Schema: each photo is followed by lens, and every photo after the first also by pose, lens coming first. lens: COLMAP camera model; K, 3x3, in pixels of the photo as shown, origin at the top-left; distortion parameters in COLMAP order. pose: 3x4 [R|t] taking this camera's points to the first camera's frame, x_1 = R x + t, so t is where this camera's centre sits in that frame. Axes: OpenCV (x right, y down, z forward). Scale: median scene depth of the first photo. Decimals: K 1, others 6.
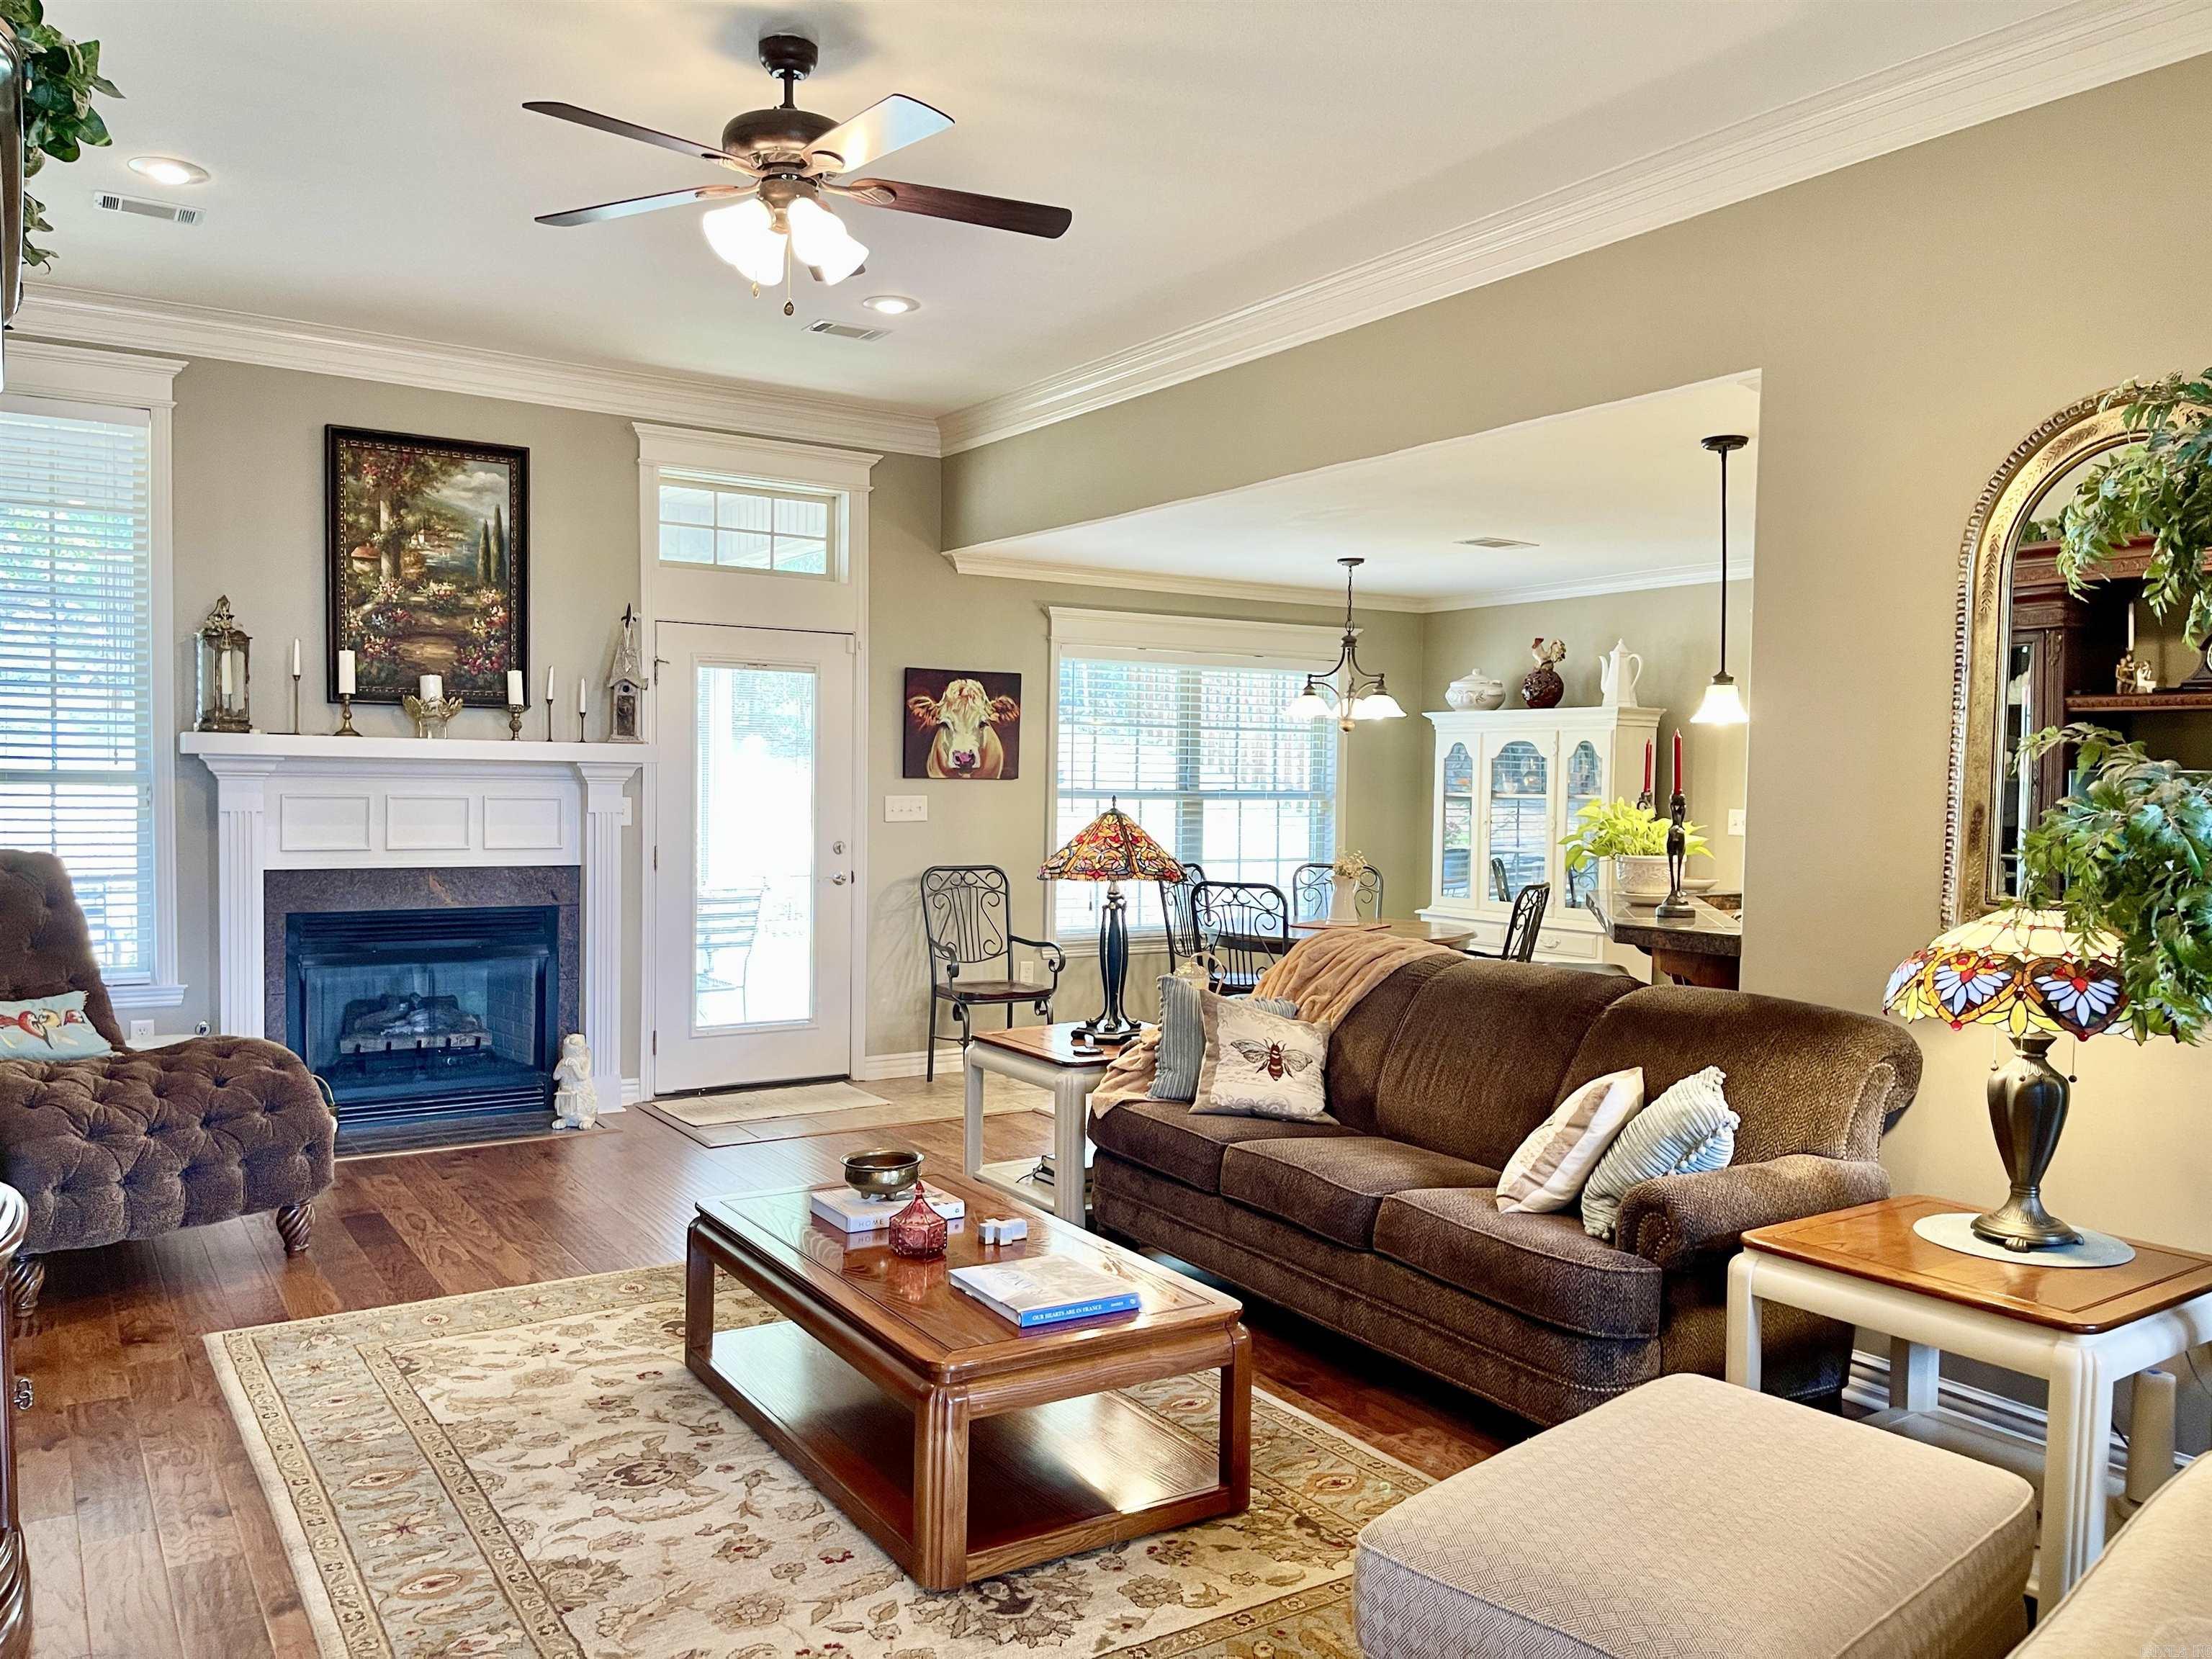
lens RADIAL K [[1666.1, 0, 1094.7], [0, 1666.1, 843.4], [0, 0, 1]] dist [0.069487, -0.083301]
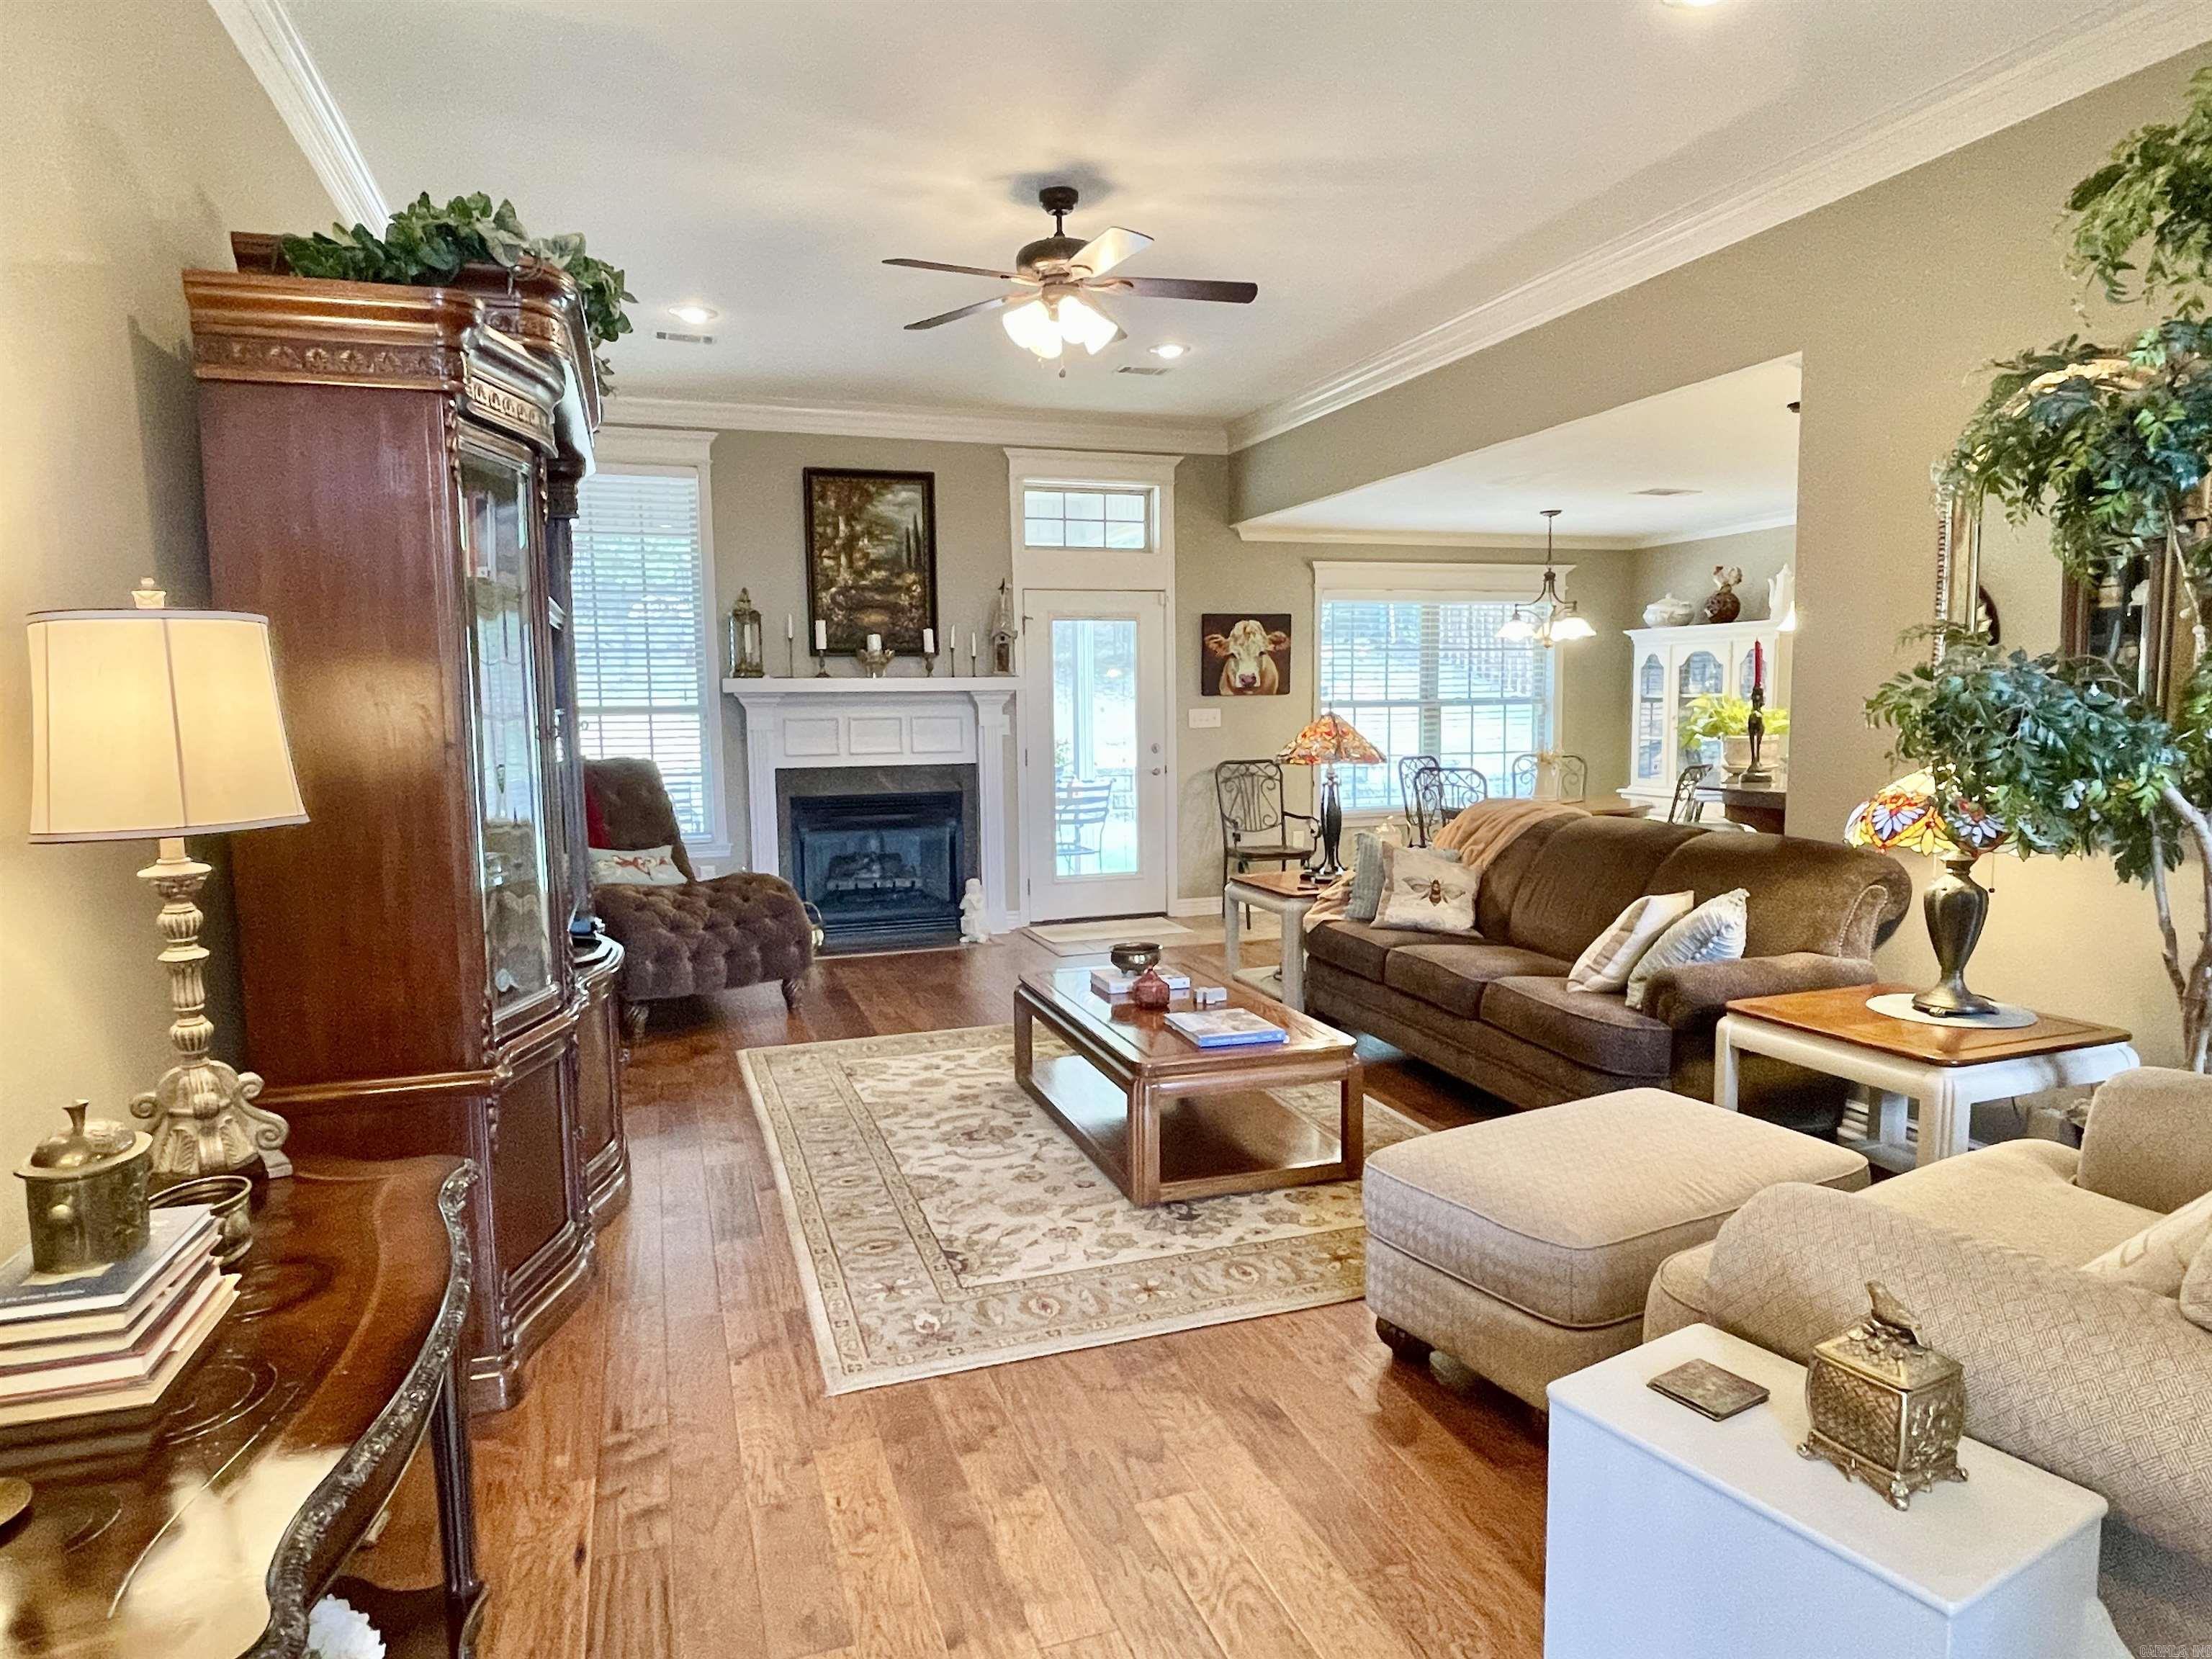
lens RADIAL K [[1320.6, 0, 1094.3], [0, 1320.6, 836.5], [0, 0, 1]] dist [0.013060, -0.021383]
pose [[0.969704, -0.003714, -0.244254, 0.076938], [0.018904, 0.998027, 0.059876, 0.011285], [0.243549, -0.062679, 0.967861, -0.086284]]
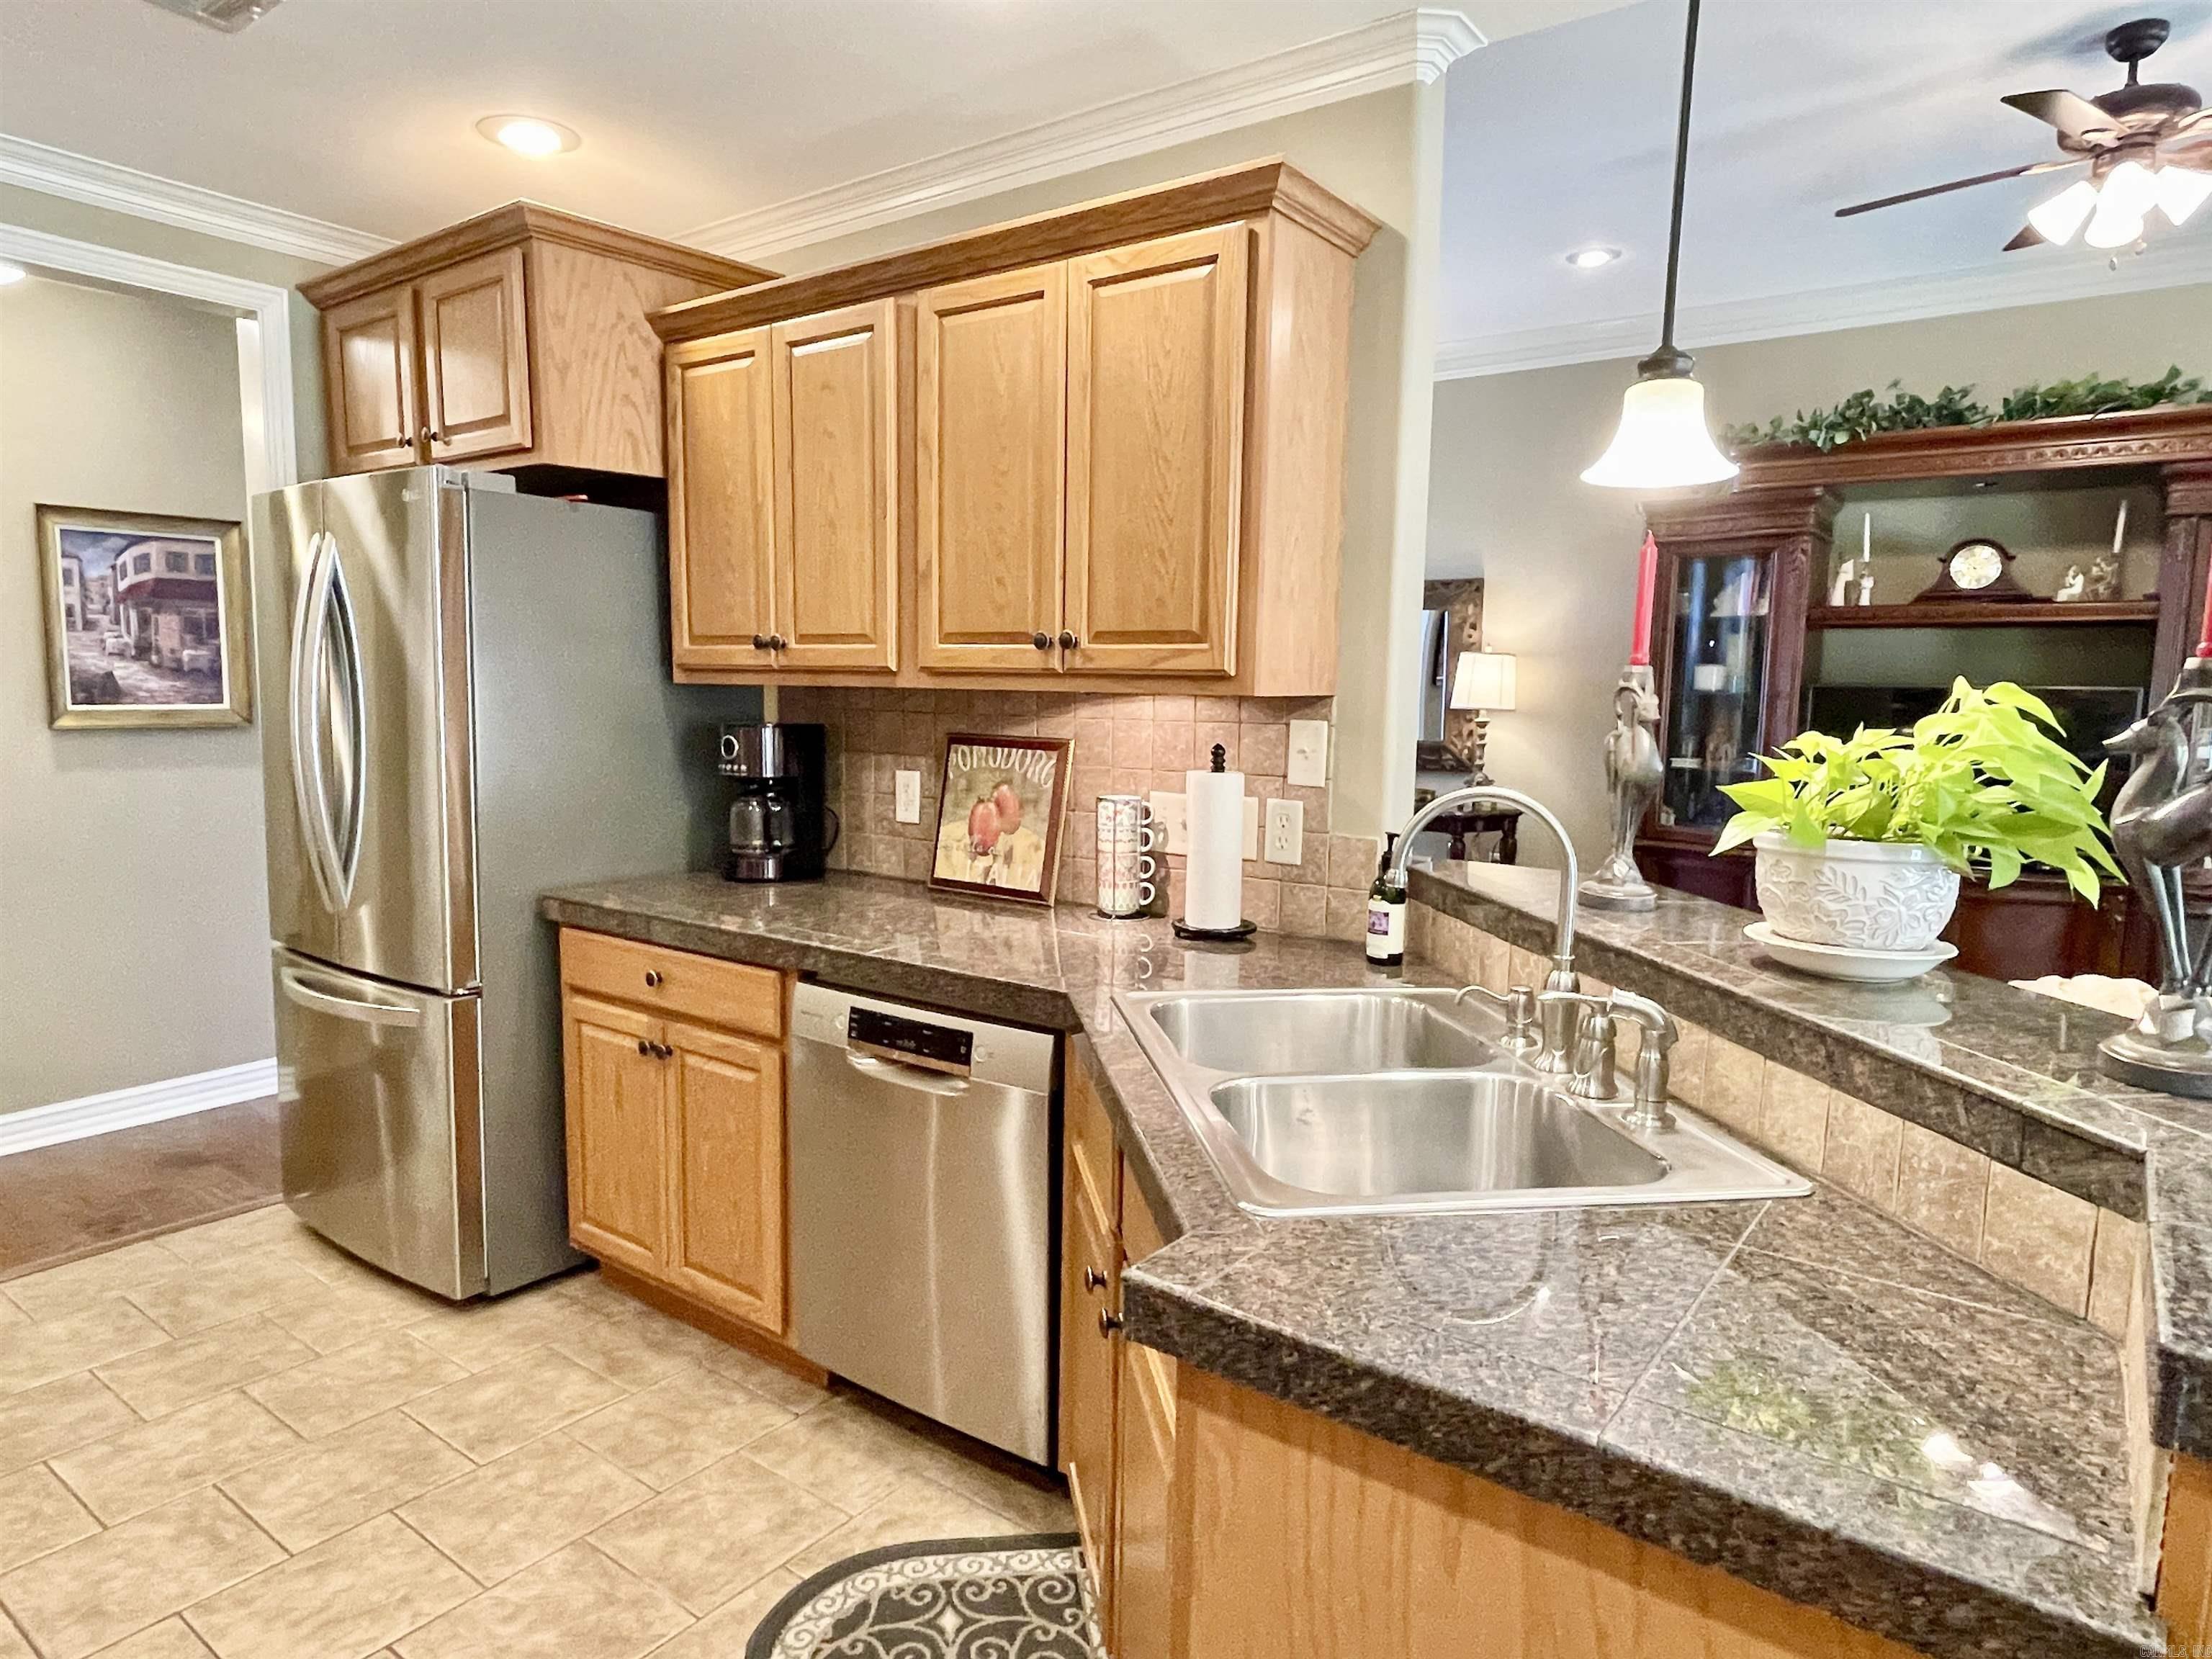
lens RADIAL K [[1320.6, 0, 1101.6], [0, 1320.6, 853.5], [0, 0, 1]] dist [0.013060, -0.021383]
pose [[-0.934788, 0.013882, -0.354935, 0.482131], [-0.043695, 0.987153, 0.153686, -0.020174], [0.352509, 0.159172, -0.922172, 1.008359]]
